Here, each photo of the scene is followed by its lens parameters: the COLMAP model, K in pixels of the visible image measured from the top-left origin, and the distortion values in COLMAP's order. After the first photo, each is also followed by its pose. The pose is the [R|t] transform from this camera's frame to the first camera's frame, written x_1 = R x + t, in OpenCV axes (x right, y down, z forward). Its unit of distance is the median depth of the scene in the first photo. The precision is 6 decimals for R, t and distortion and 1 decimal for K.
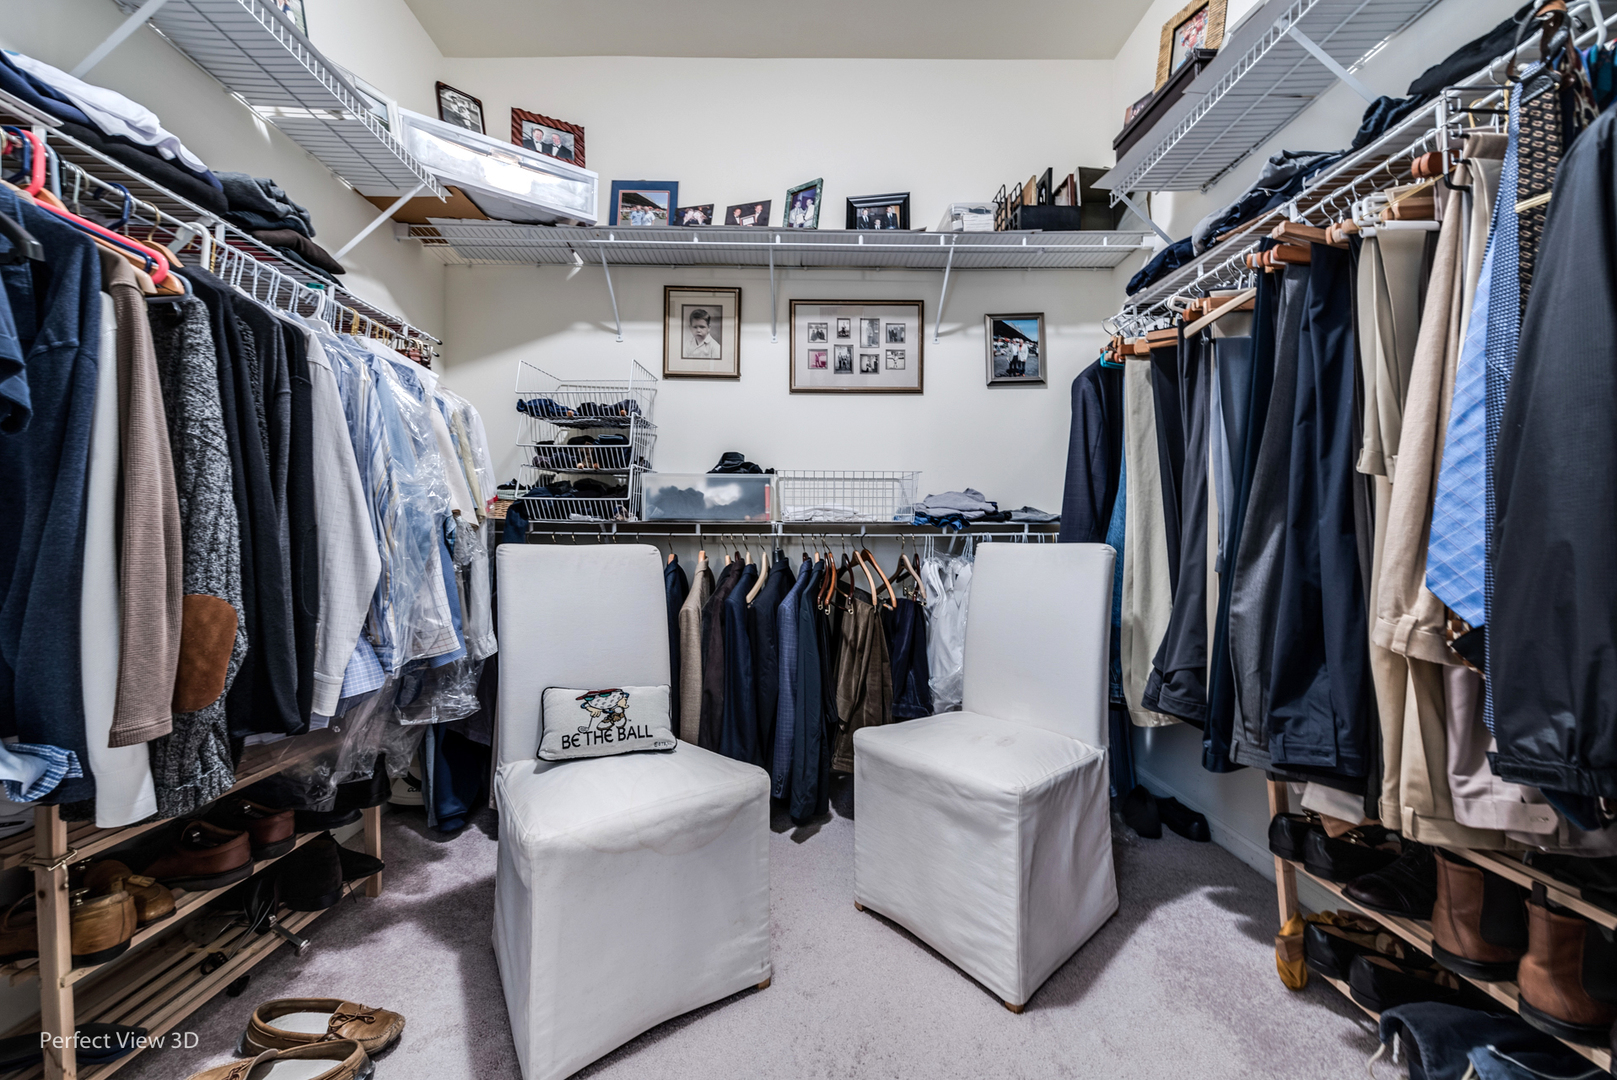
lens RADIAL K [[639.7, 0, 795.1], [0, 639.7, 539.1], [0, 0, 1]] dist [0.007816, -0.001661]
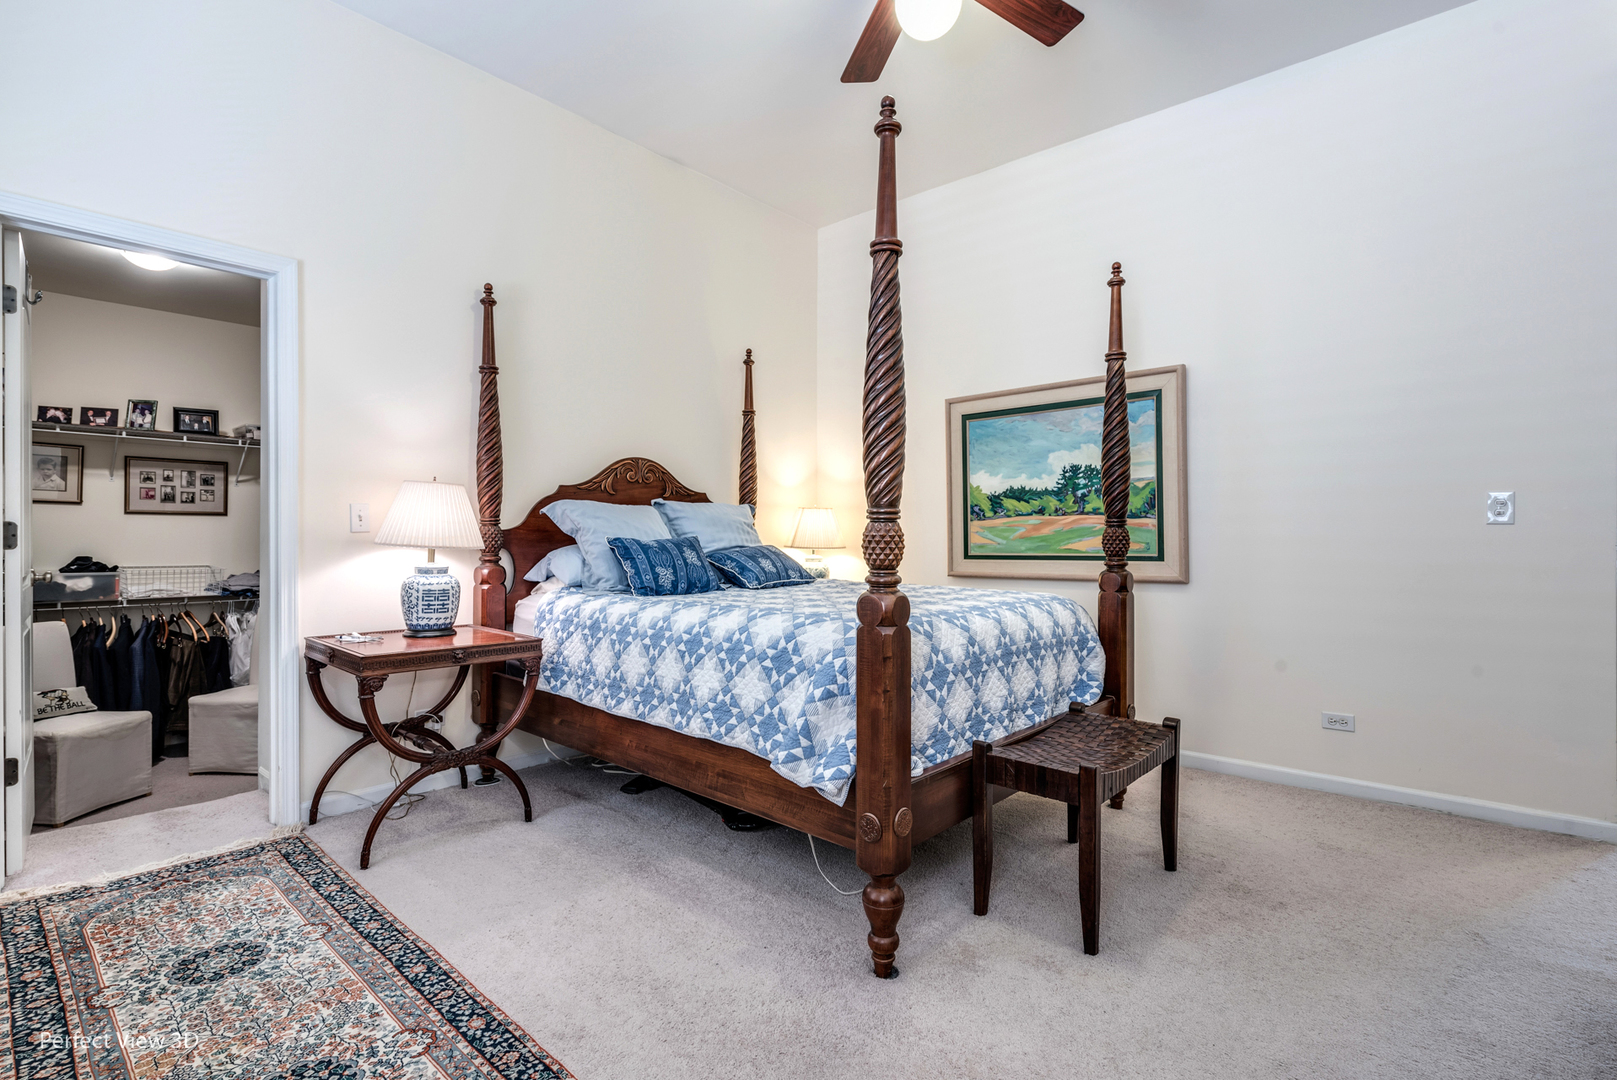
lens RADIAL K [[755.9, 0, 796.1], [0, 755.9, 537.1], [0, 0, 1]] dist [0.006897, -0.001475]
pose [[0.662905, 0.006292, 0.748677, -0.351959], [-0.000461, 0.999968, -0.007995, -0.173248], [-0.748704, 0.004955, 0.662886, -1.686425]]
